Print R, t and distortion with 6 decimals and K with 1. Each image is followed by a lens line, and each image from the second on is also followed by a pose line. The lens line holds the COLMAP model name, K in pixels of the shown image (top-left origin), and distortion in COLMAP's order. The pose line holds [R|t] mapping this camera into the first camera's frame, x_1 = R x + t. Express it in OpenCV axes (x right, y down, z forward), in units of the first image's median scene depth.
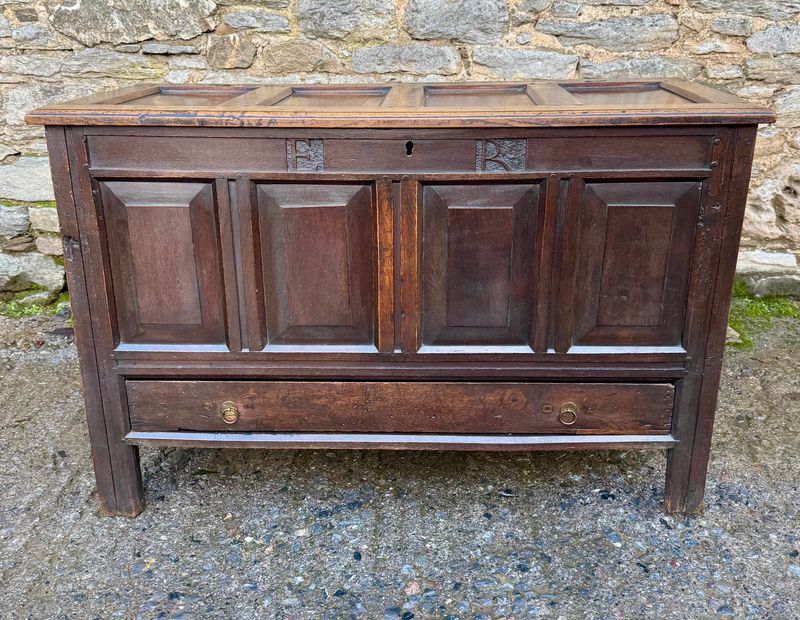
lens RADIAL K [[799.2, 0, 416.2], [0, 799.2, 311.1], [0, 0, 1]] dist [0.117172, -0.255766]
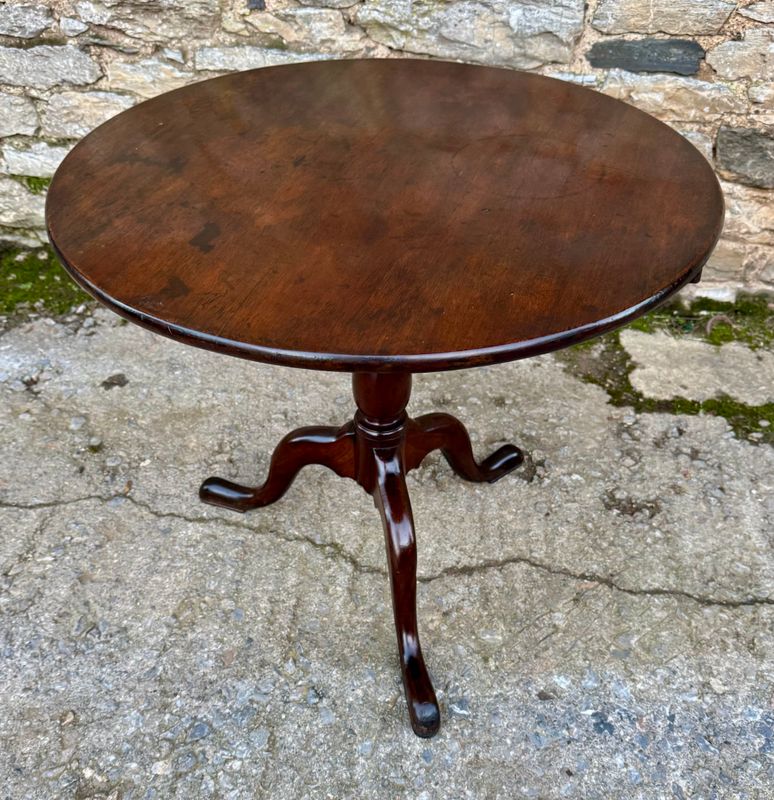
lens RADIAL K [[787.3, 0, 377.1], [0, 787.3, 448.7], [0, 0, 1]] dist [0.070588, -0.114284]
pose [[0.996479, 0.069417, -0.047018, 0.039814], [-0.048345, 0.933915, 0.354212, -0.160575], [0.068499, -0.350692, 0.933982, 0.297657]]
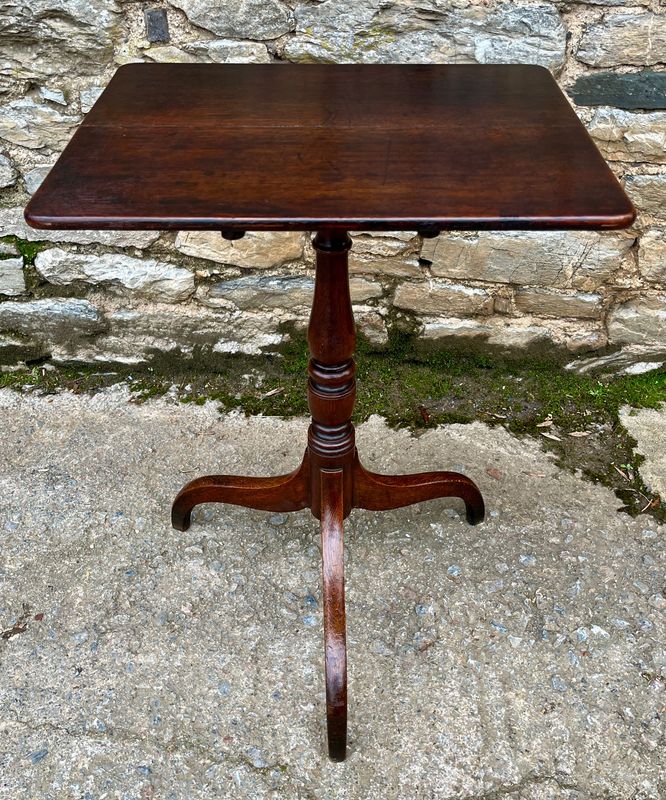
lens RADIAL K [[864.7, 0, 335.8], [0, 864.7, 350.0], [0, 0, 1]] dist [0.035449, -0.019773]
pose [[0.999474, 0.032269, 0.003366, 0.005725], [-0.032083, 0.967602, 0.250434, -0.212578], [0.004824, -0.250411, 0.968128, 0.428279]]
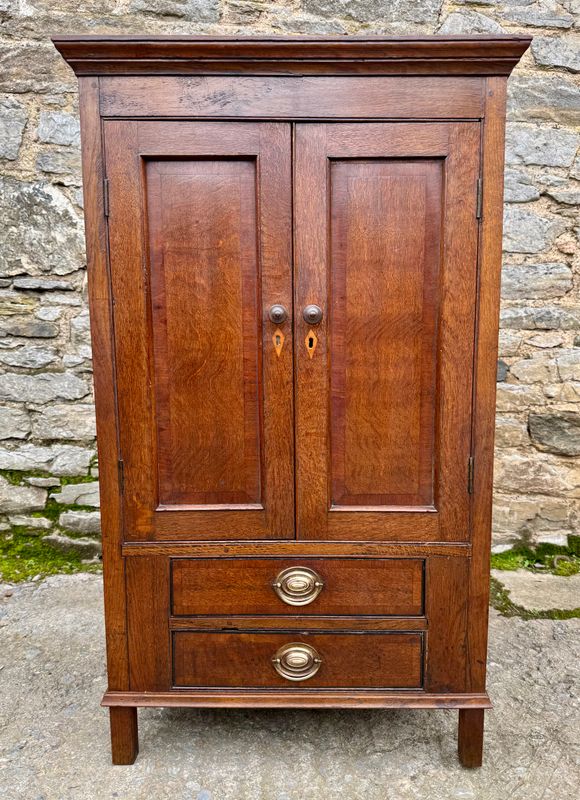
lens RADIAL K [[644.8, 0, 304.1], [0, 644.8, 425.0], [0, 0, 1]] dist [0.046864, -0.086777]
pose [[0.999006, 0.018049, 0.040762, -0.028419], [-0.009296, 0.978617, -0.205483, -0.011079], [-0.043600, 0.204899, 0.977811, 0.283663]]
